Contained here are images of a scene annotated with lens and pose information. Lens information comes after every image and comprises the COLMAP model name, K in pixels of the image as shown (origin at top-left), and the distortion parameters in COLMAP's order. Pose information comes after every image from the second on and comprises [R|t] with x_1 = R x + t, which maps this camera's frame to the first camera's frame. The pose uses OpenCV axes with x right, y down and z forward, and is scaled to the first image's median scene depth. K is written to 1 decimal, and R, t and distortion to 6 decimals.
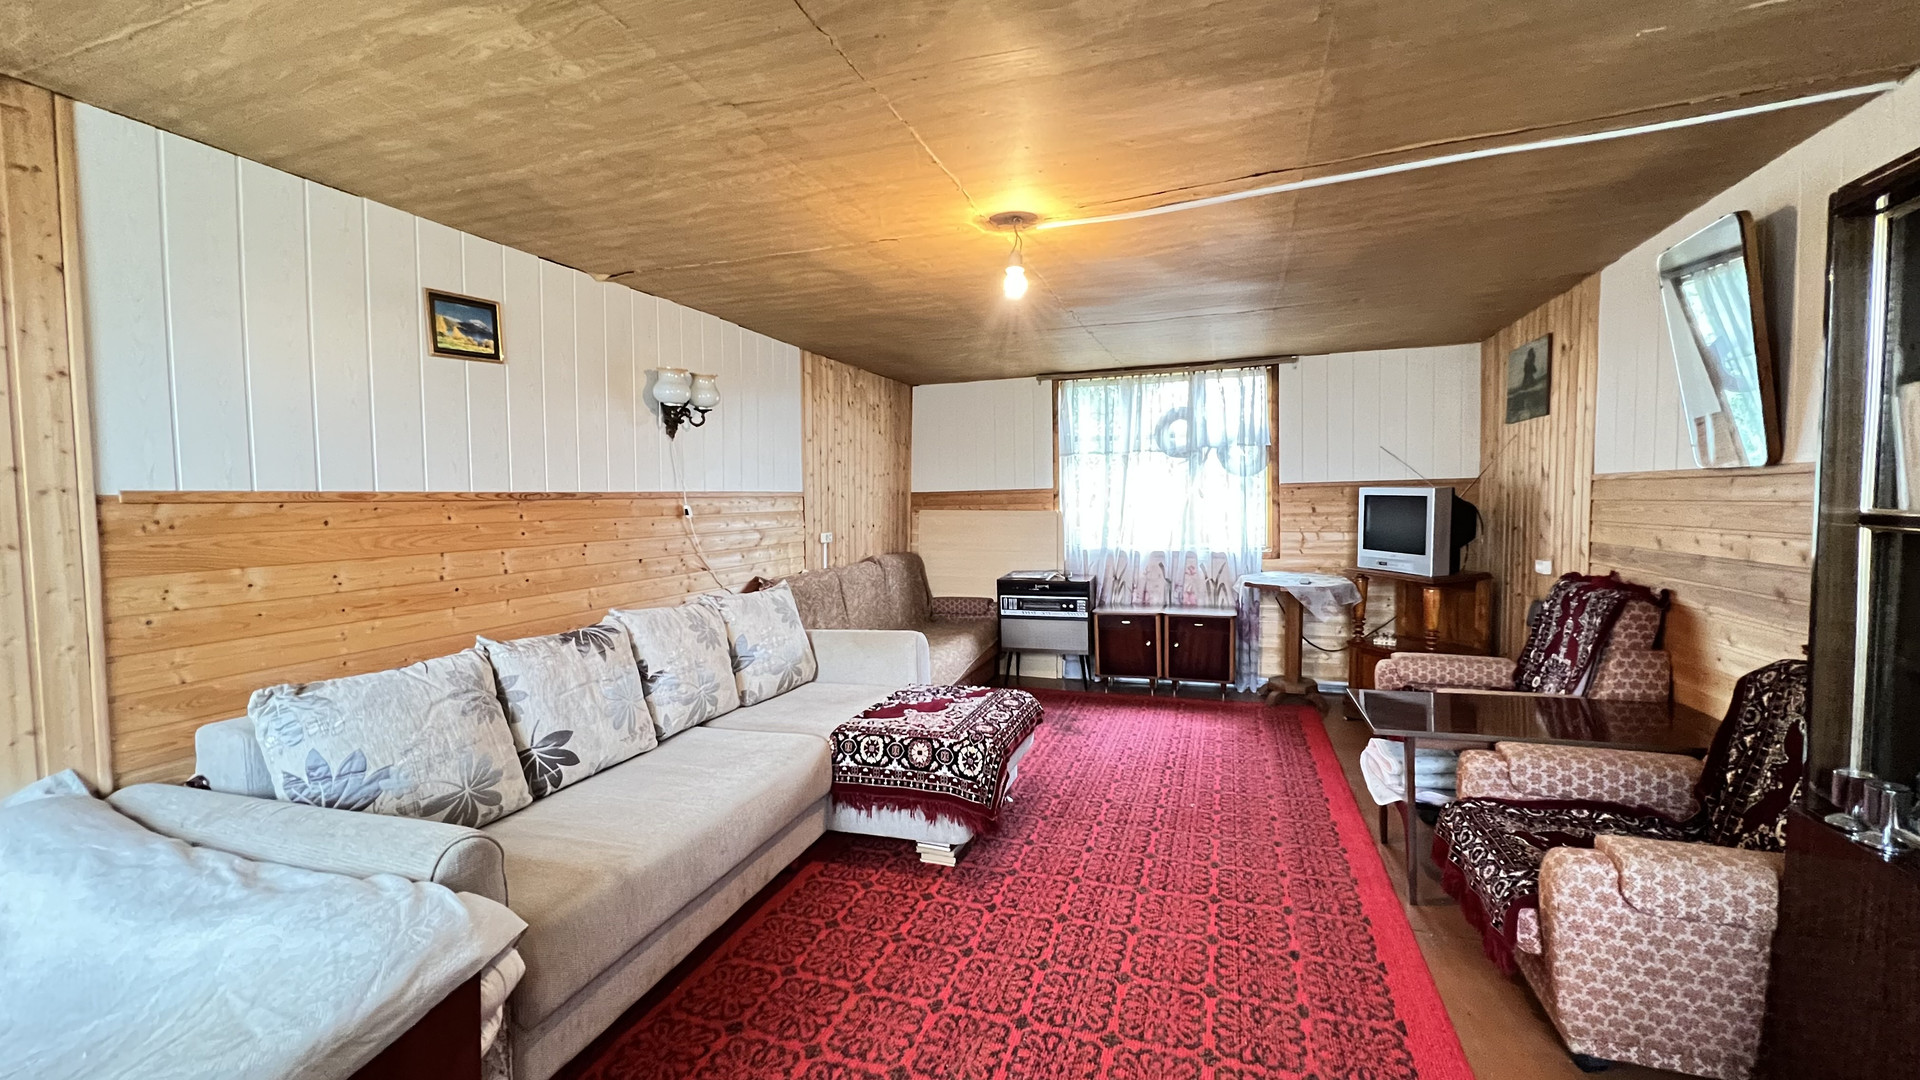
lens RADIAL K [[791.6, 0, 960.0], [0, 791.6, 540.0], [0, 0, 1]] dist [-0.000384, -0.000061]
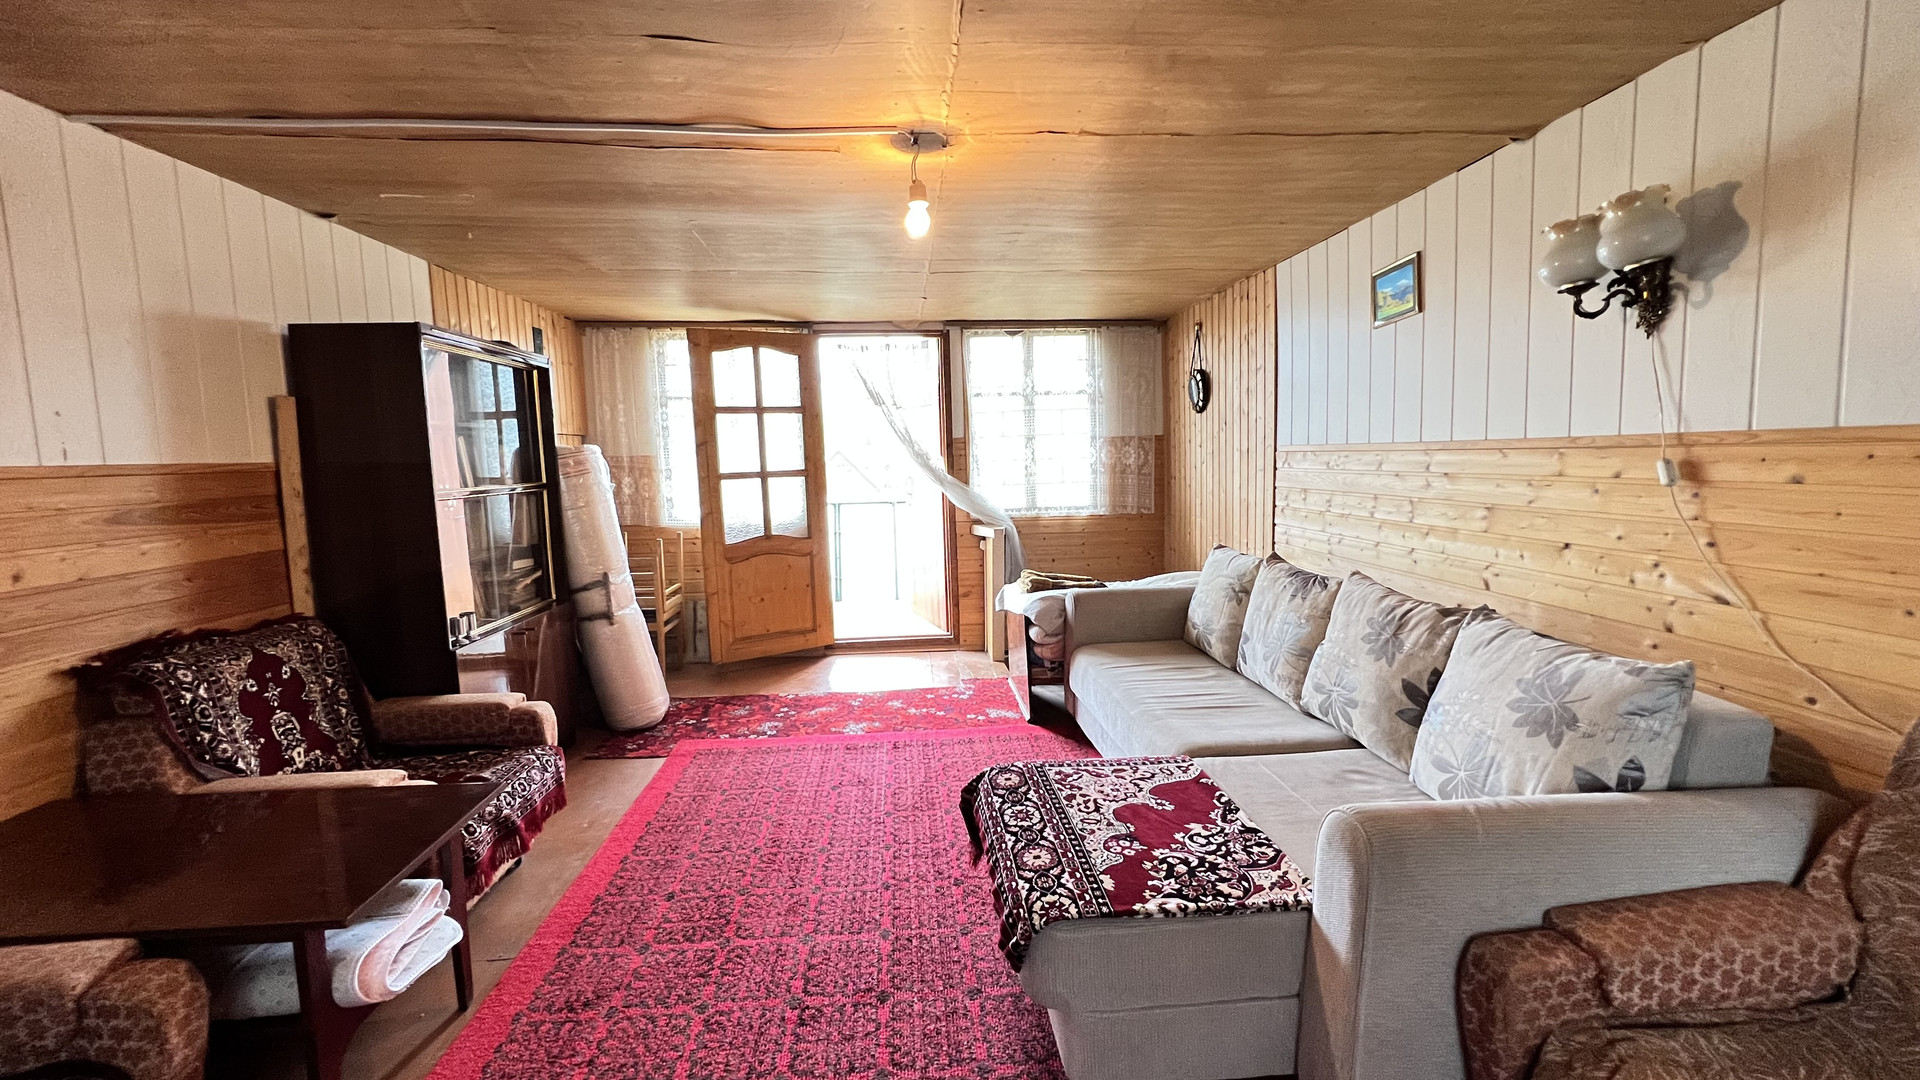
lens RADIAL K [[791.6, 0, 960.0], [0, 791.6, 540.0], [0, 0, 1]] dist [-0.000384, -0.000061]
pose [[-0.918237, 0.078874, -0.388096, 0.322822], [0.015945, 0.986535, 0.162771, -0.099737], [0.395709, 0.143274, -0.907131, 1.527026]]
